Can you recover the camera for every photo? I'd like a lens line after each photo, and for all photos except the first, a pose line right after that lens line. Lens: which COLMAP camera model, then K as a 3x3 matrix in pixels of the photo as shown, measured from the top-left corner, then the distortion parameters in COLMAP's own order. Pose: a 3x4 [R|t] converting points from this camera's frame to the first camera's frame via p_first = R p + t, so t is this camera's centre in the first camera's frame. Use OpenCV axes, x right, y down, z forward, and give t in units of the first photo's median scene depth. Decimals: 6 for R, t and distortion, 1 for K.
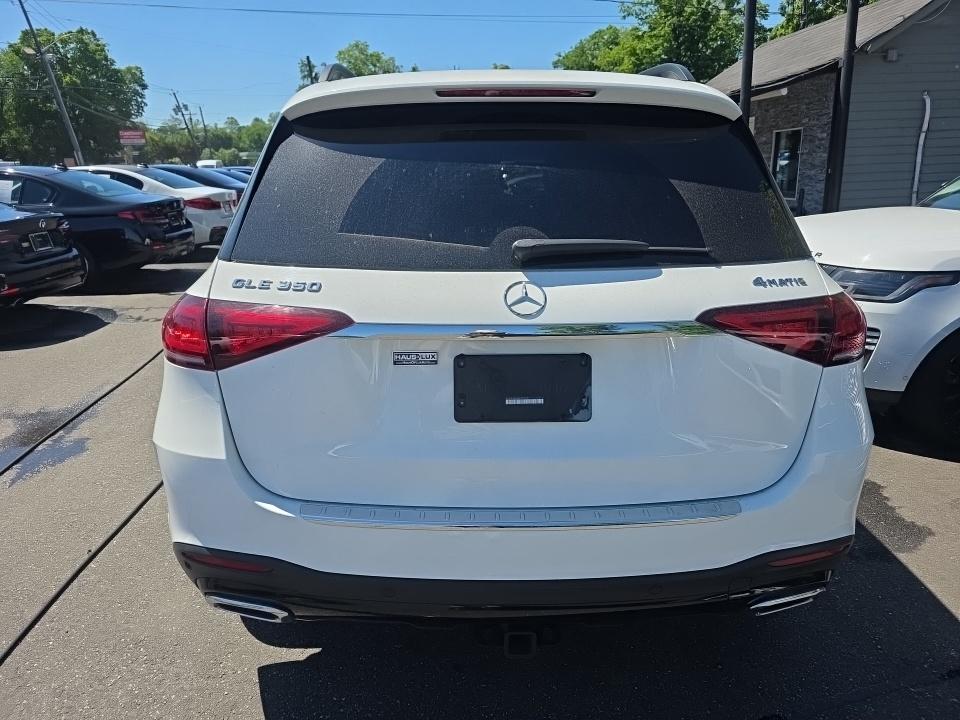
lens RADIAL K [[636.4, 0, 479.6], [0, 636.4, 344.6], [0, 0, 1]] dist [0.055880, -0.000262]
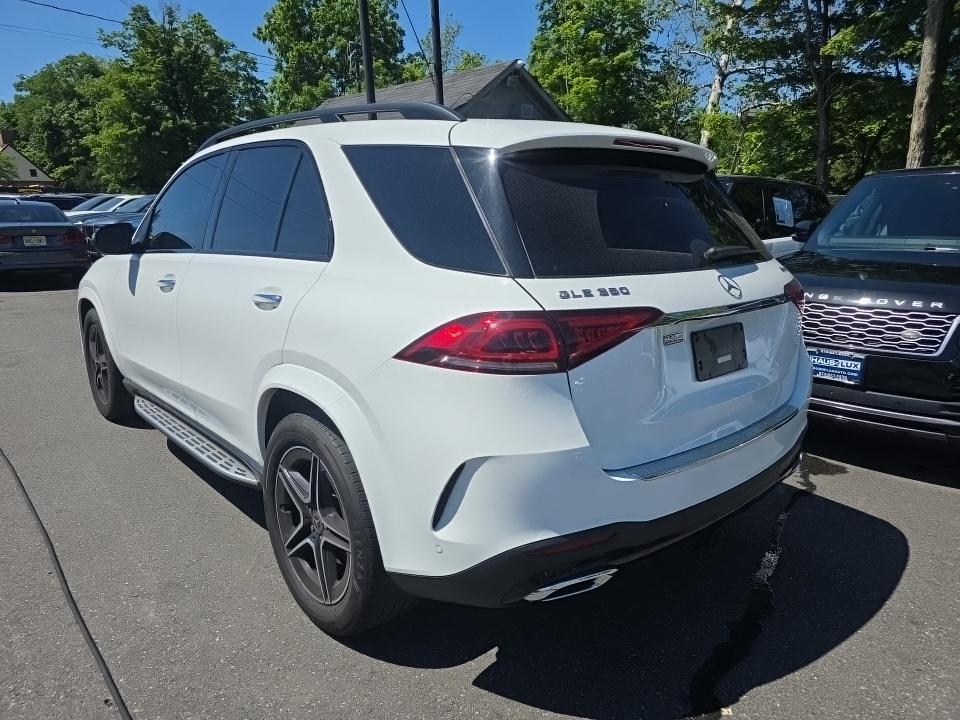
lens RADIAL K [[656.5, 0, 492.6], [0, 656.5, 360.9], [0, 0, 1]] dist [-0.002229, -0.028653]
pose [[0.750531, -0.140354, 0.645759, -1.218281], [0.167282, 0.985710, 0.019818, -0.022483], [-0.639313, 0.093150, 0.763284, 0.193680]]
